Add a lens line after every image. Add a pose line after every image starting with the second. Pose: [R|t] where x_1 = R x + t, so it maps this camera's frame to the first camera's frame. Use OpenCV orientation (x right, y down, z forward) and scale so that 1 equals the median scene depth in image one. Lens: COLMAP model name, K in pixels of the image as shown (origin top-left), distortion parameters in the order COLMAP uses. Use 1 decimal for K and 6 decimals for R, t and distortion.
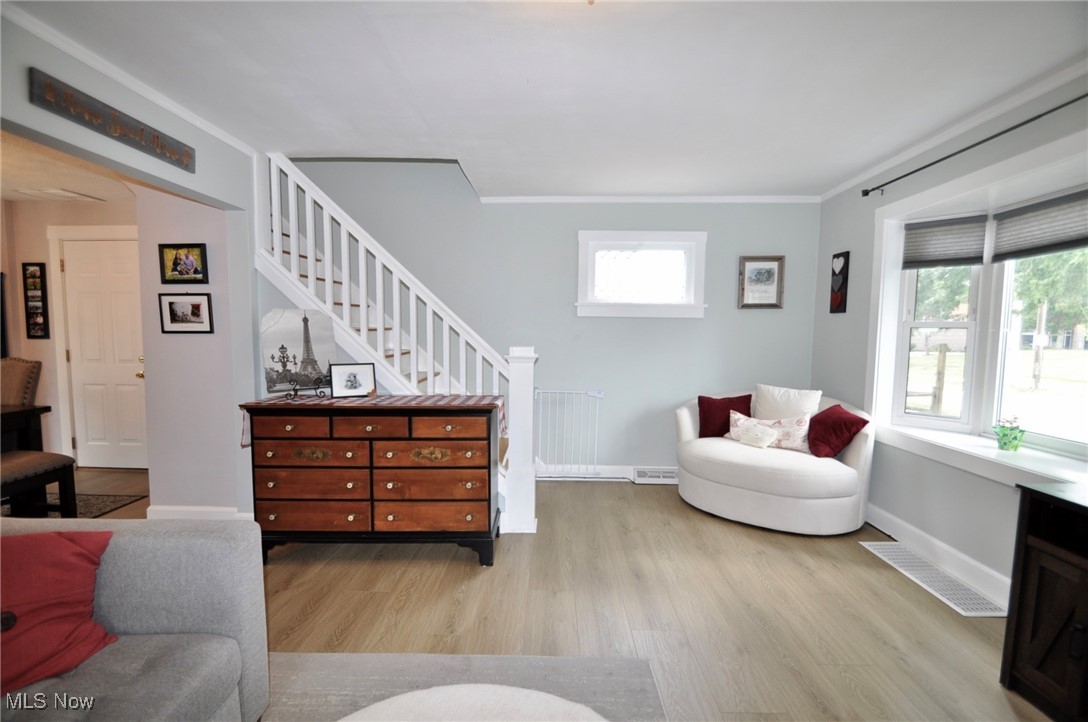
lens RADIAL K [[481.4, 0, 545.2], [0, 481.4, 370.8], [0, 0, 1]] dist [0.028878, -0.023302]
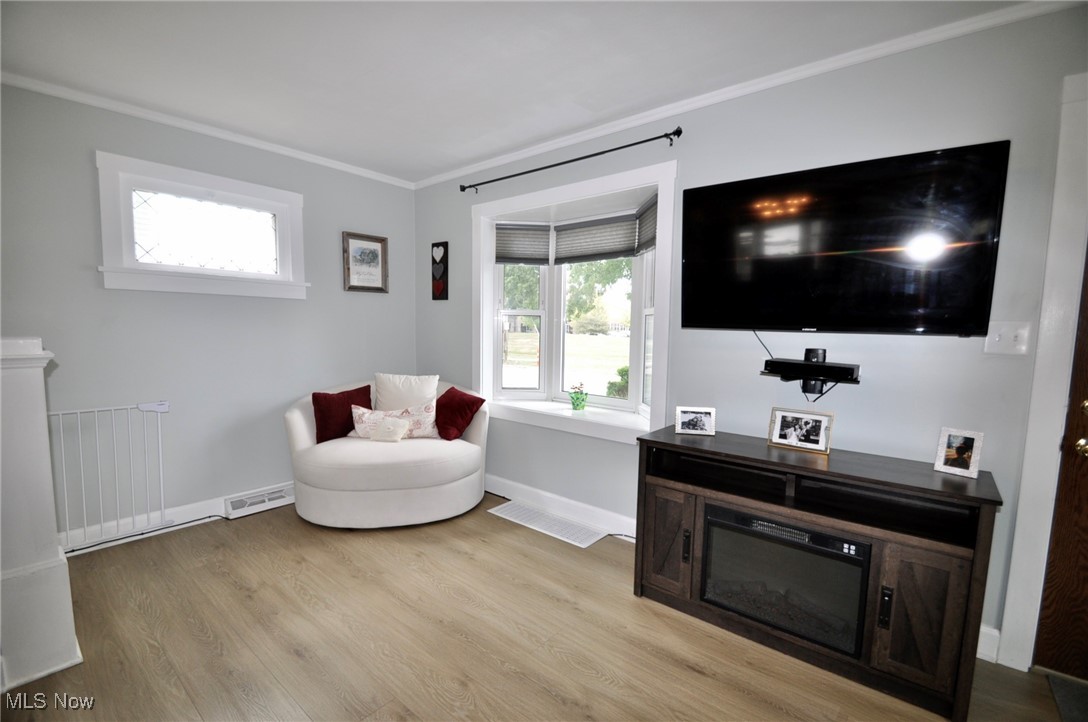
lens RADIAL K [[481.4, 0, 545.2], [0, 481.4, 370.8], [0, 0, 1]] dist [0.028878, -0.023302]
pose [[0.640905, -0.072475, 0.764191, -0.069550], [0.051116, 0.997353, 0.051718, -0.010105], [-0.765916, 0.005916, 0.642913, 0.178558]]
